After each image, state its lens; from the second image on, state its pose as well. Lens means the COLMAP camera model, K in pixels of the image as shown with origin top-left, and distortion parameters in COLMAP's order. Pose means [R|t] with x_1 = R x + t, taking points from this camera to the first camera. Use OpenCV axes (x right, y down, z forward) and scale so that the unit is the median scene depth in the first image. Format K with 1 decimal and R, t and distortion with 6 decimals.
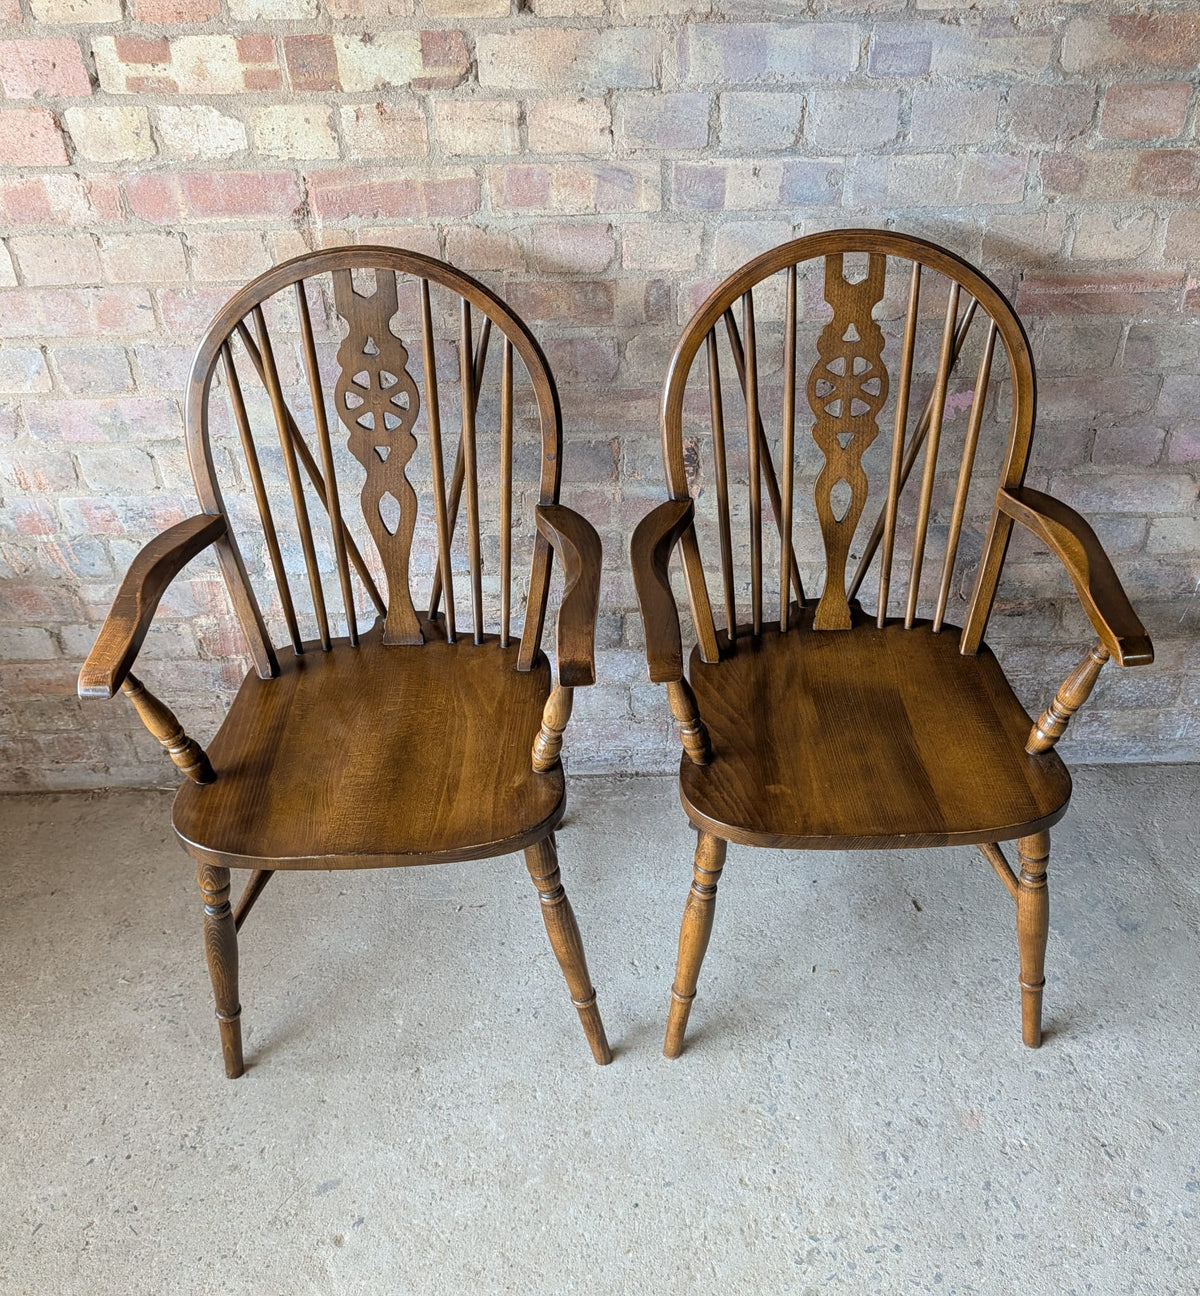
lens RADIAL K [[1250.2, 0, 632.6], [0, 1250.2, 651.4], [0, 0, 1]] dist [0.007781, -0.006429]
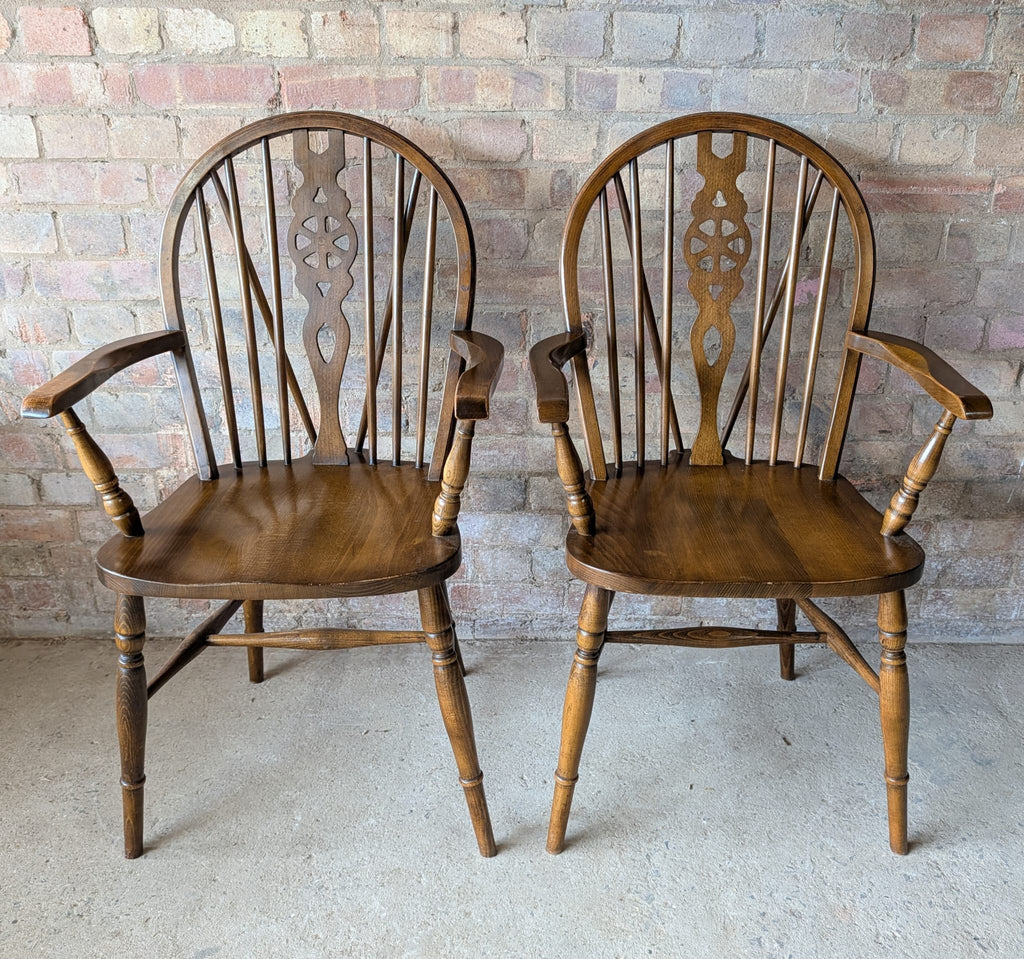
lens RADIAL K [[986.0, 0, 555.7], [0, 986.0, 496.4], [0, 0, 1]] dist [0.003022, 0.003299]
pose [[0.999527, 0.030321, -0.005087, 0.027753], [-0.030664, 0.971261, -0.236034, 0.229844], [-0.002216, 0.236079, 0.971731, 0.131234]]
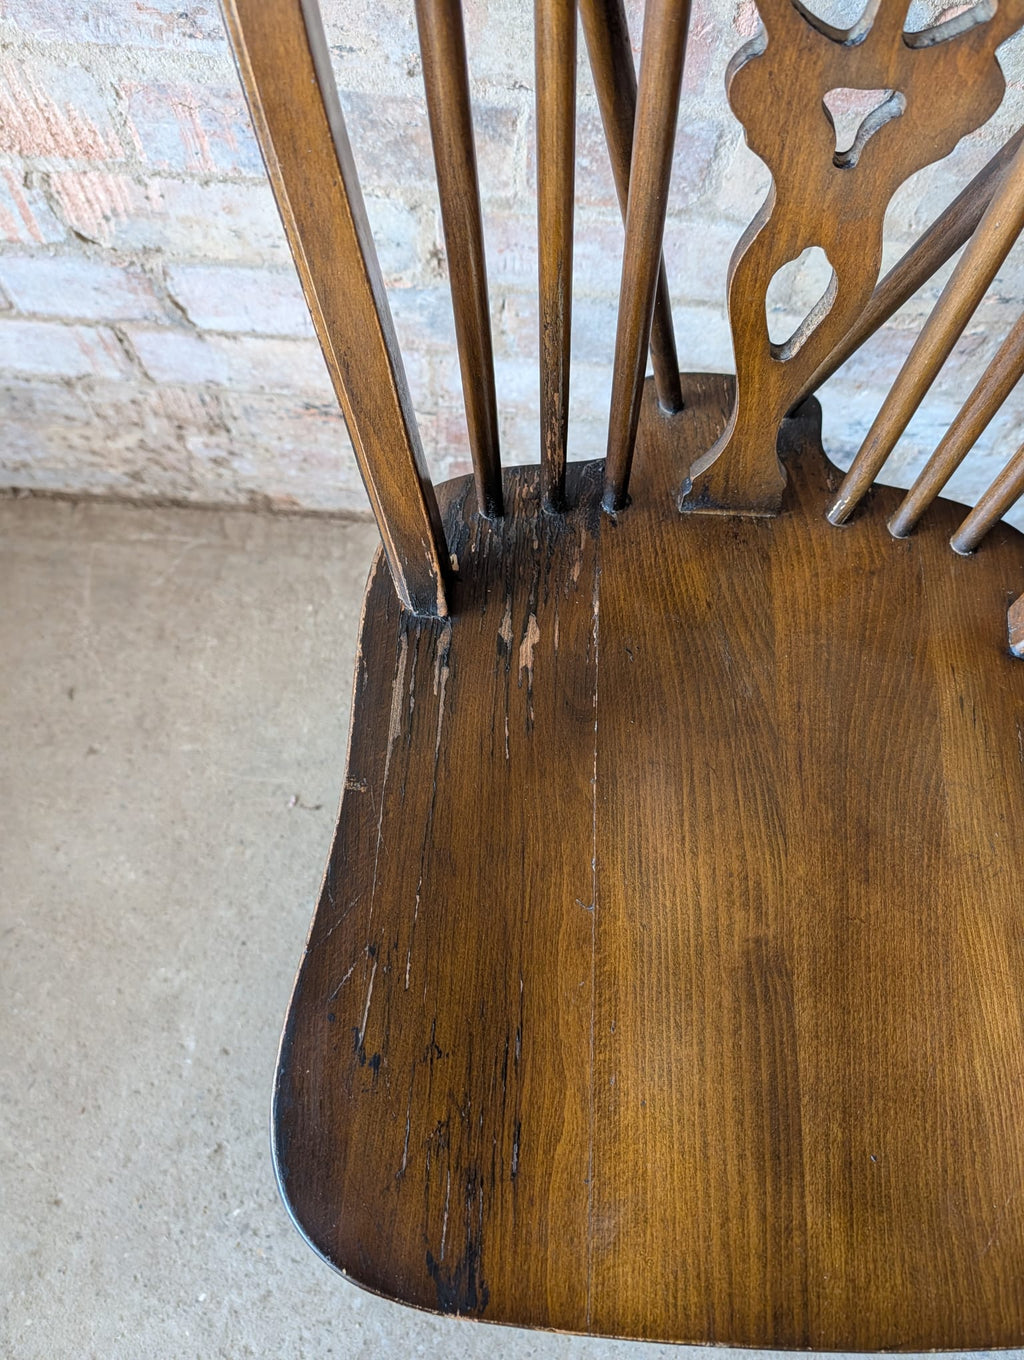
lens RADIAL K [[1004.9, 0, 520.2], [0, 1004.9, 659.5], [0, 0, 1]] dist [-0.011725, 0.004571]
pose [[0.994960, 0.085806, 0.051891, -0.073905], [-0.100088, 0.818117, 0.566275, -0.137231], [0.006136, -0.568615, 0.822581, 0.740235]]
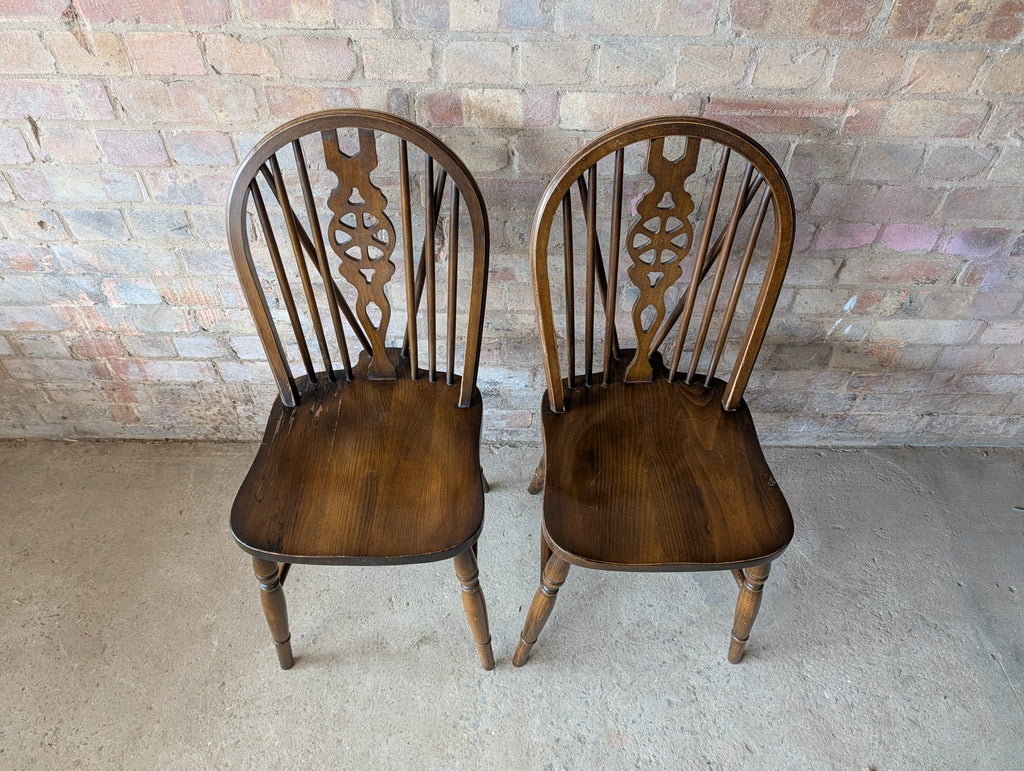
lens RADIAL K [[737.7, 0, 511.3], [0, 737.7, 388.3], [0, 0, 1]] dist [0.006206, -0.003787]
pose [[0.999122, 0.034954, 0.023103, 0.114666], [-0.038787, 0.980141, 0.194472, -0.154703], [-0.015847, -0.195197, 0.980636, 0.260093]]
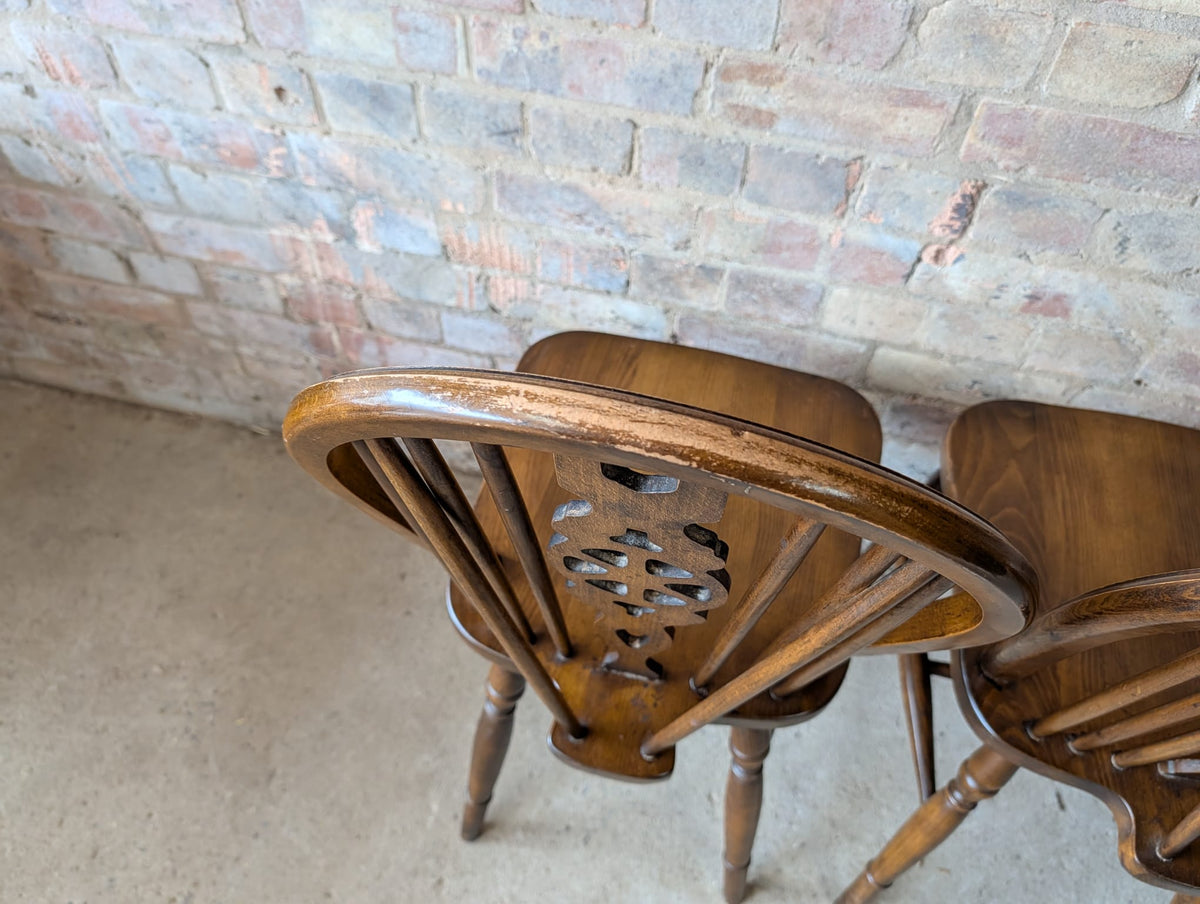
lens RADIAL K [[886.7, 0, 613.0], [0, 886.7, 461.6], [0, 0, 1]] dist [-0.011725, 0.004571]
pose [[0.970371, 0.221981, -0.095417, -0.061450], [-0.186010, 0.938360, 0.291344, -0.137459], [0.154208, -0.264963, 0.951848, 0.512016]]
